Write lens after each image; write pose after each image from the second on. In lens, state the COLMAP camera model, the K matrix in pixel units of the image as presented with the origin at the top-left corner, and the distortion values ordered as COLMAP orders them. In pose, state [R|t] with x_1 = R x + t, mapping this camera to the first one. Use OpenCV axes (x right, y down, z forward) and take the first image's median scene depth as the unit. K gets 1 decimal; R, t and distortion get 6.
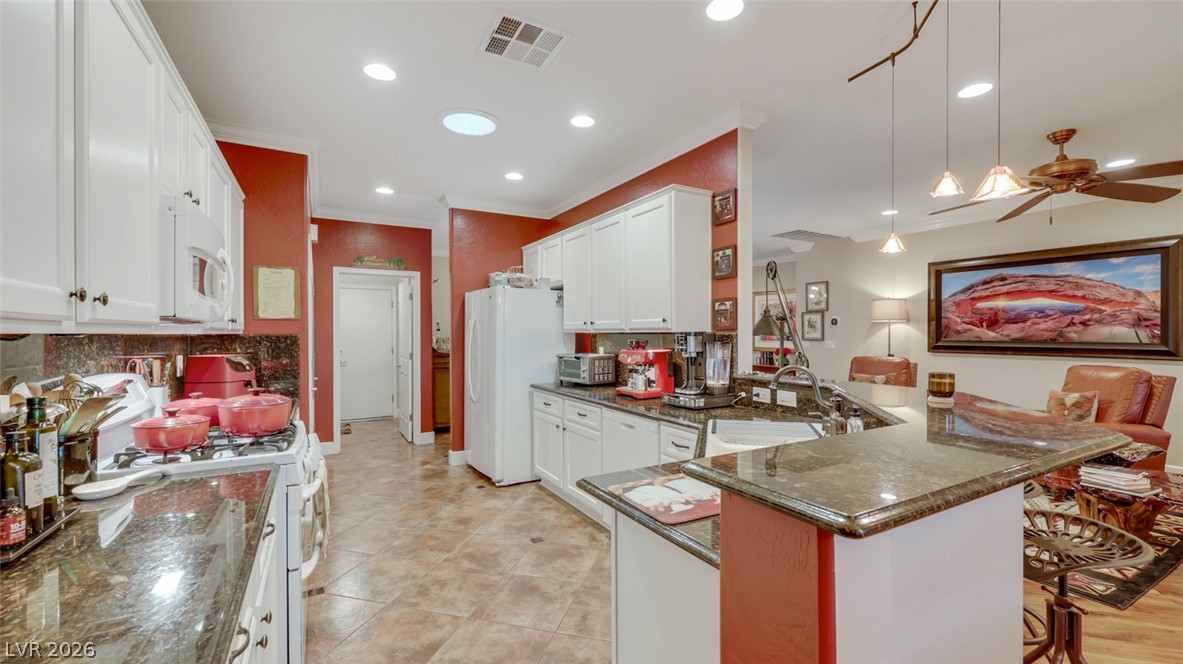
lens RADIAL K [[481.6, 0, 591.6], [0, 481.6, 335.4], [0, 0, 1]] dist [-0.000981, -0.000189]
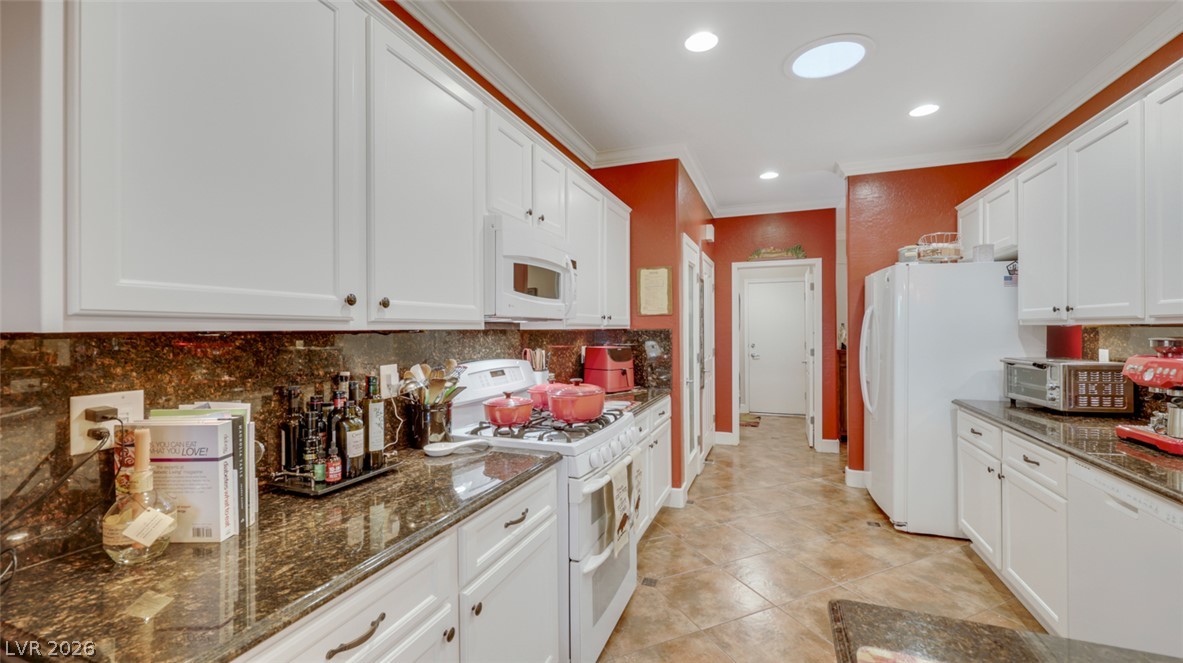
lens RADIAL K [[475.0, 0, 591.2], [0, 475.0, 329.3], [0, 0, 1]] dist [-0.003436, 0.000488]
pose [[0.631721, -0.001194, -0.775195, 0.071353], [0.001931, 0.999998, 0.000034, -0.001255], [0.775194, -0.001518, 0.631722, 0.151471]]
